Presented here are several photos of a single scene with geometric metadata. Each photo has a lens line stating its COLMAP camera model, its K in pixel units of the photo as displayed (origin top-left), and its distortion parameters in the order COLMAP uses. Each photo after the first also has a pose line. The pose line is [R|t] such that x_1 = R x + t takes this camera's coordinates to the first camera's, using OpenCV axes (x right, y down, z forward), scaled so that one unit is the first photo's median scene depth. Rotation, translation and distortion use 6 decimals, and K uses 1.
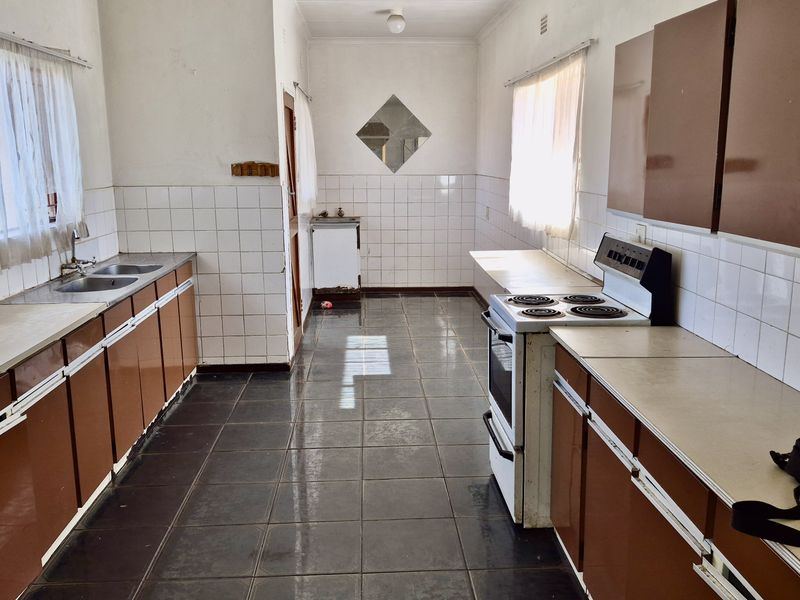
lens RADIAL K [[695.4, 0, 400.0], [0, 695.4, 300.0], [0, 0, 1]] dist [0.059461, -0.011298]
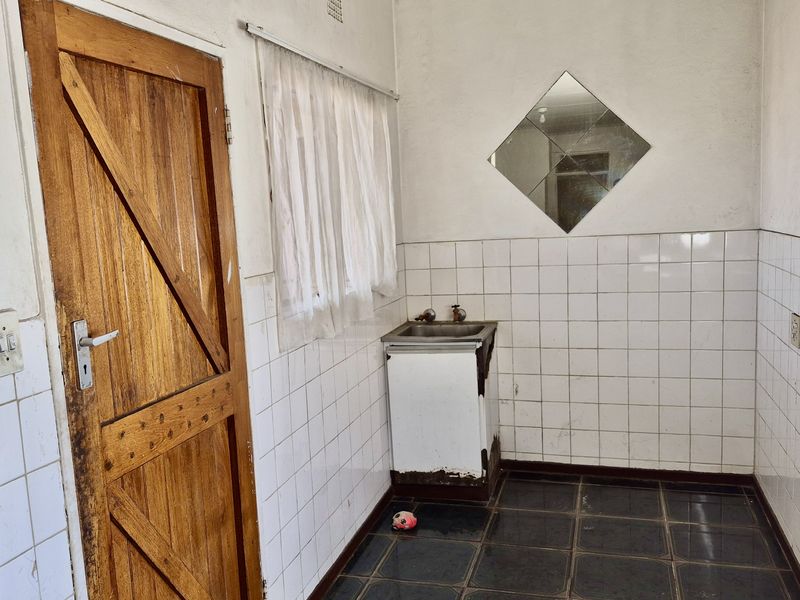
lens RADIAL K [[695.4, 0, 400.0], [0, 695.4, 300.0], [0, 0, 1]] dist [0.059461, -0.011298]
pose [[0.942177, 0.001739, -0.335111, 0.044529], [-0.024946, 0.997576, -0.064959, -0.100943], [0.334186, 0.069562, 0.939937, 0.506475]]
